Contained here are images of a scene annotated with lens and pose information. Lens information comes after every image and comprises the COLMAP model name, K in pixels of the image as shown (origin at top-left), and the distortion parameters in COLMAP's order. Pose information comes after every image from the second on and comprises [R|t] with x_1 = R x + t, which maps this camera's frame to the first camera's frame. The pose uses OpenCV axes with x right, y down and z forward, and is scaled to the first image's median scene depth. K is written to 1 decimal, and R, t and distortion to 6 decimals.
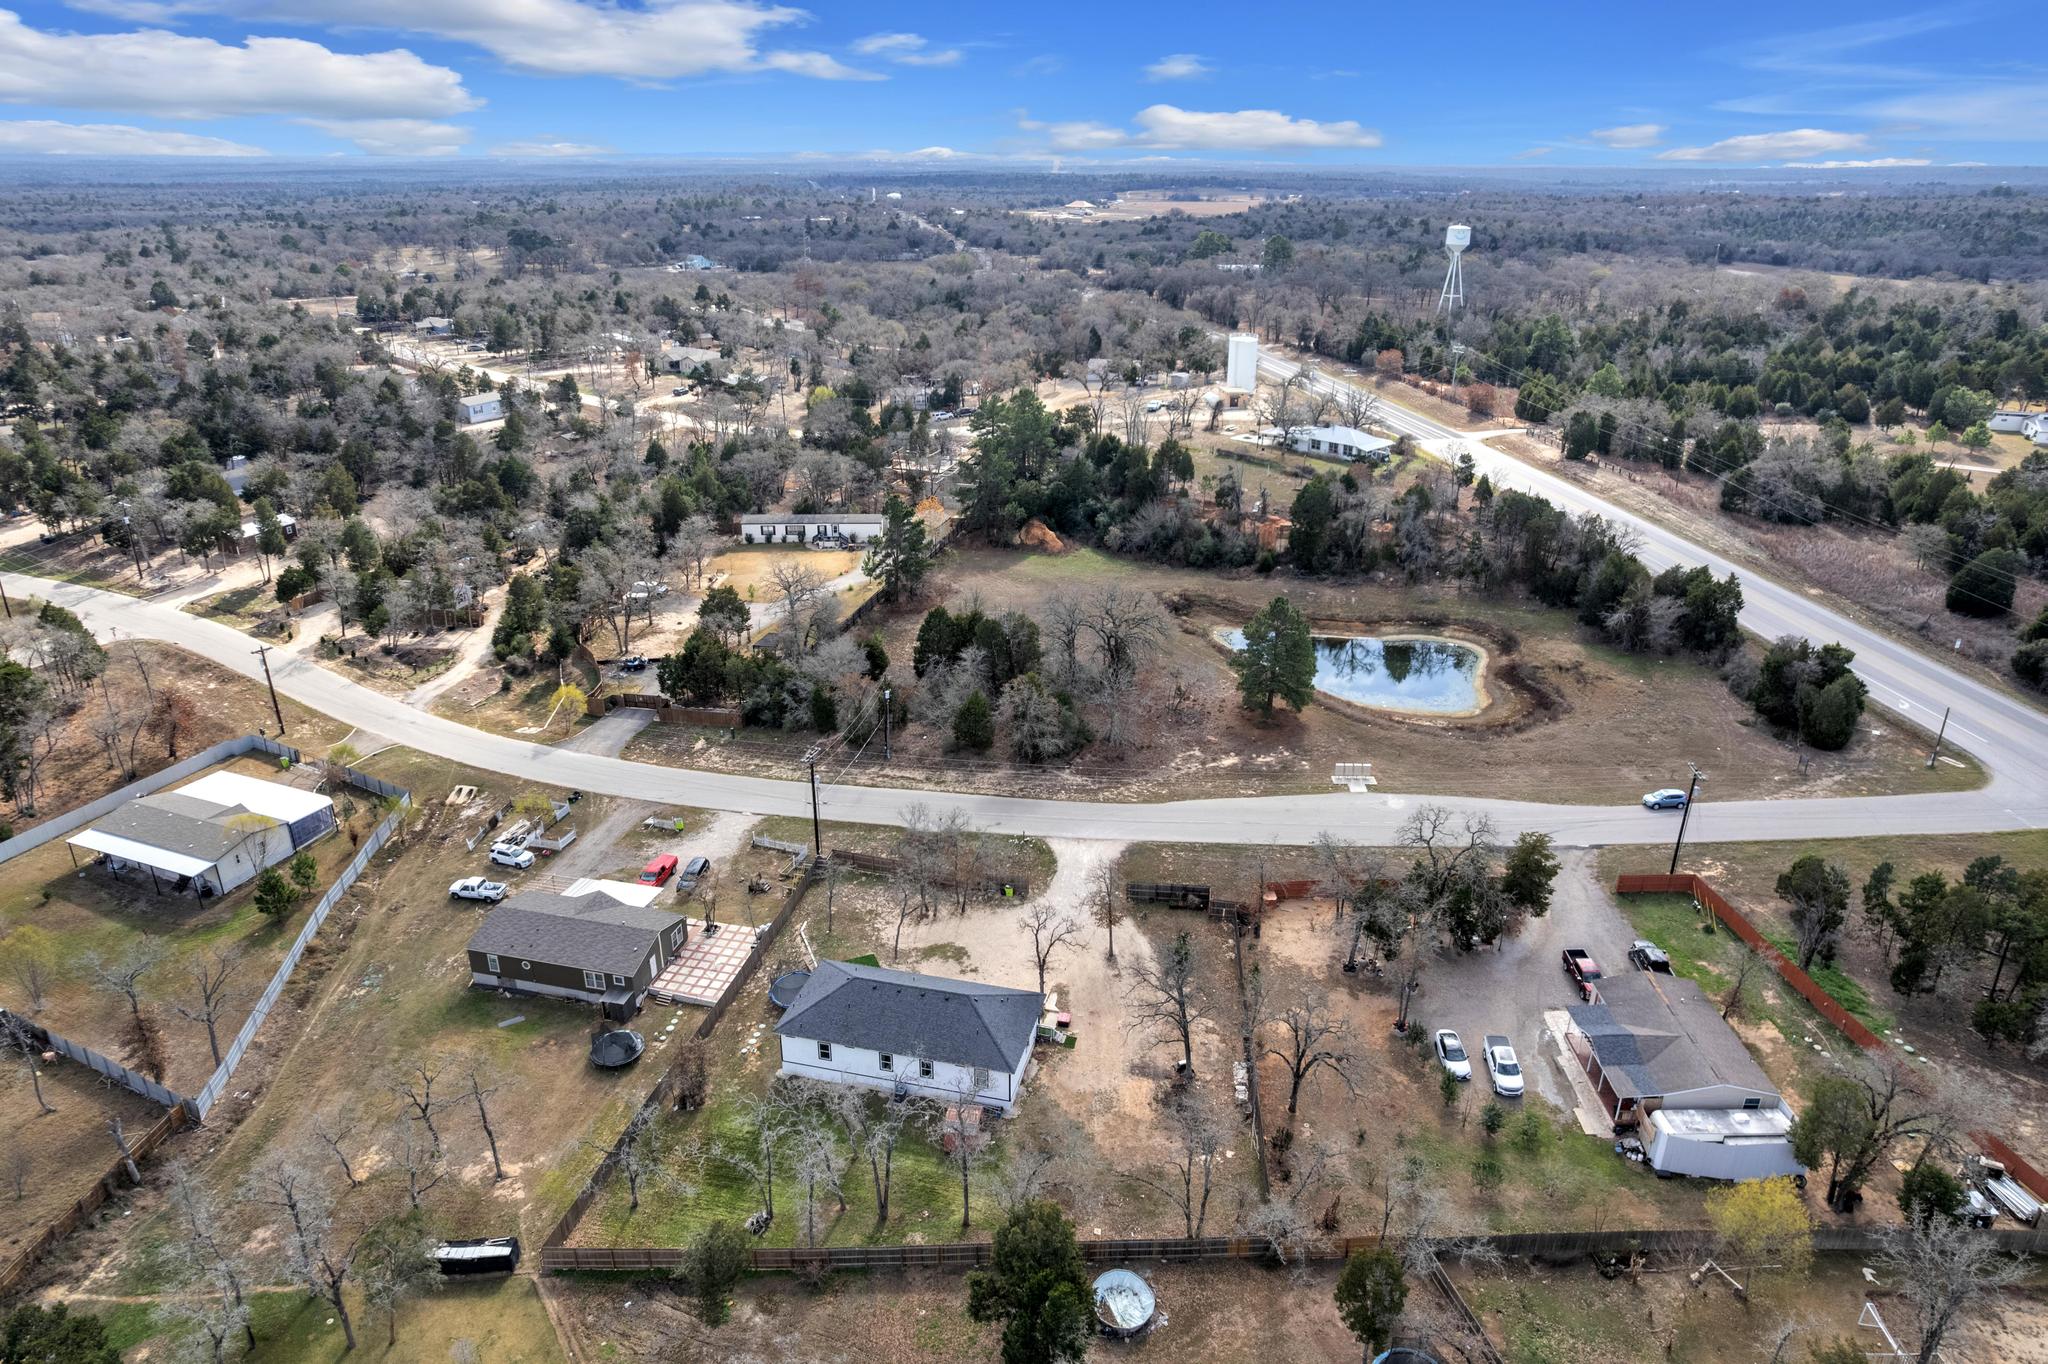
lens RADIAL K [[1291.1, 0, 1013.3], [0, 1291.1, 683.0], [0, 0, 1]] dist [-0.060613, 0.049158]
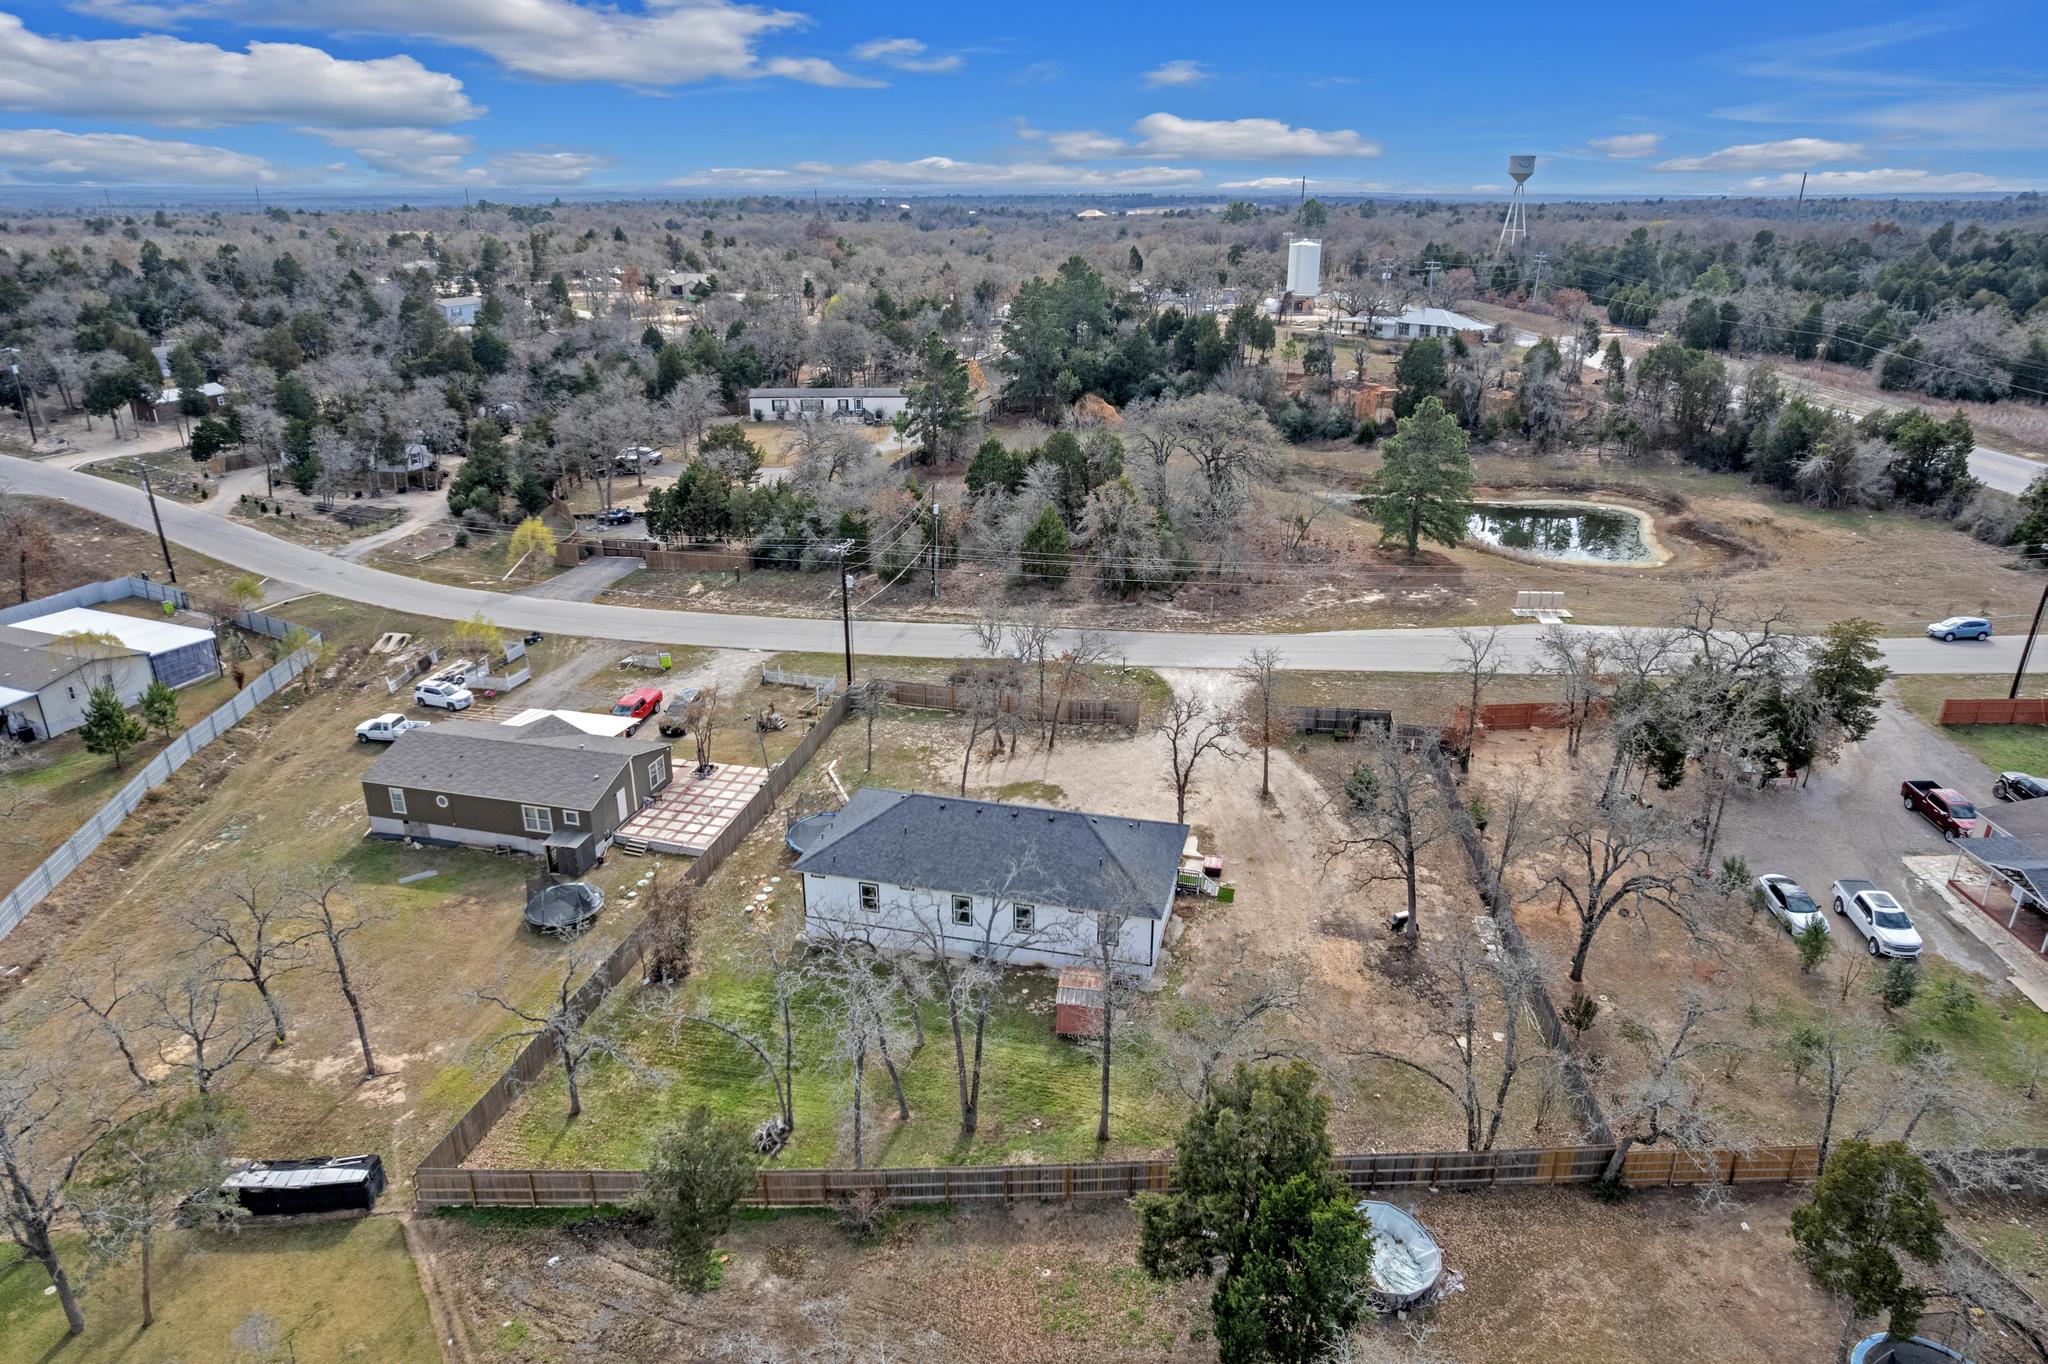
lens RADIAL K [[1291.1, 0, 1021.7], [0, 1291.1, 697.5], [0, 0, 1]] dist [-0.060613, 0.049158]
pose [[0.999999, 0.001284, 0.000386, -0.052630], [-0.001282, 0.999985, -0.005247, 0.144054], [-0.000393, 0.005247, 0.999986, 0.254076]]
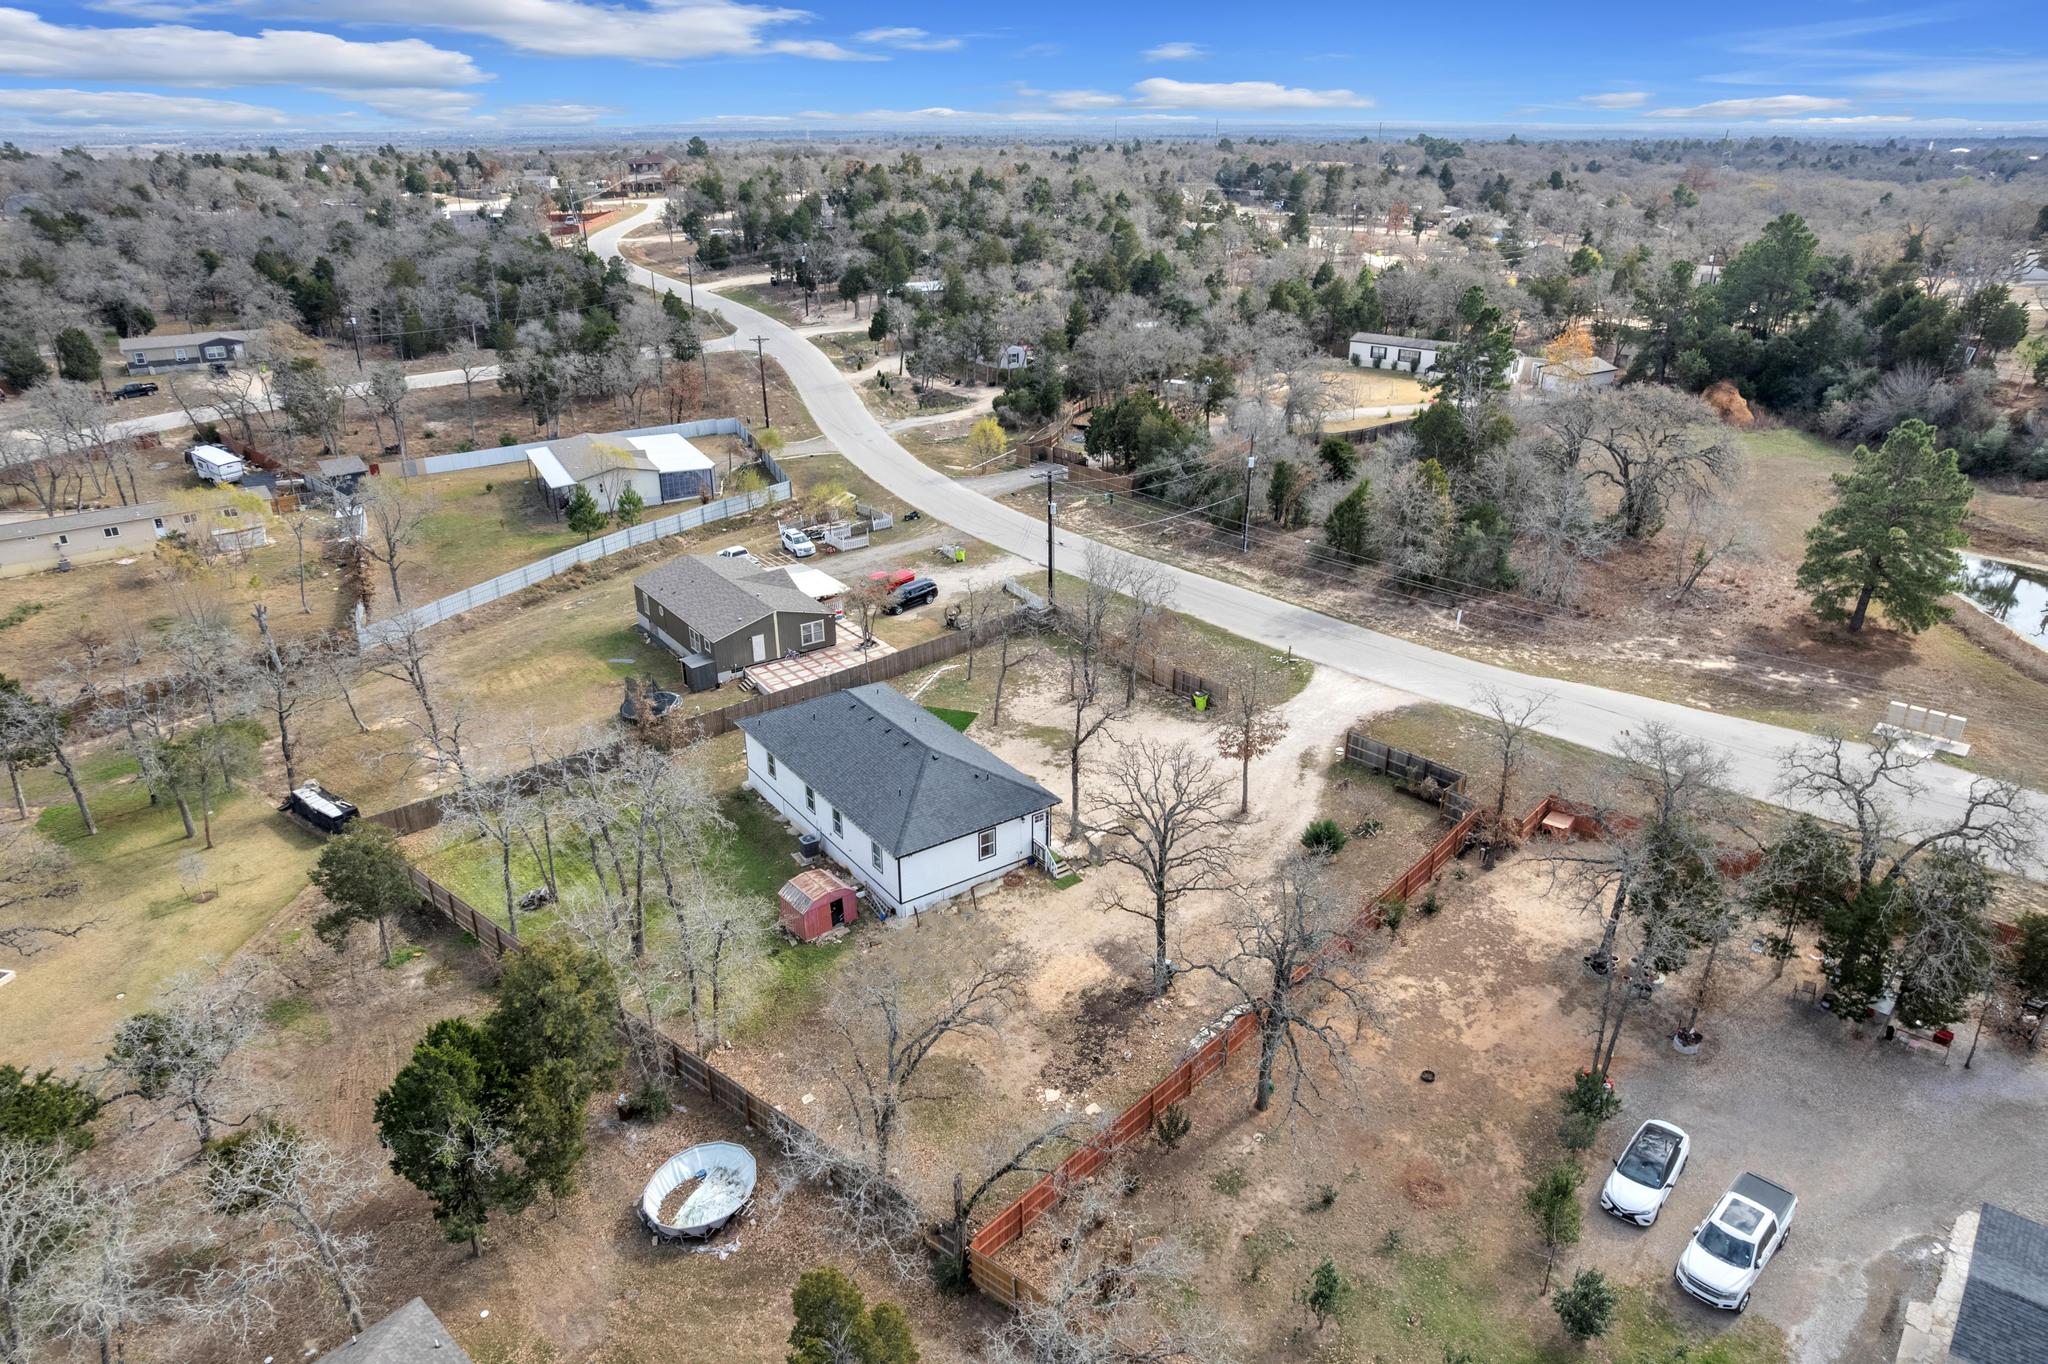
lens RADIAL K [[1291.1, 0, 1016.5], [0, 1291.1, 667.4], [0, 0, 1]] dist [-0.060613, 0.049158]
pose [[0.766049, 0.251900, -0.591368, 0.309864], [-0.240212, 0.965544, 0.100119, 0.093236], [0.596211, 0.065358, 0.800163, 0.367885]]
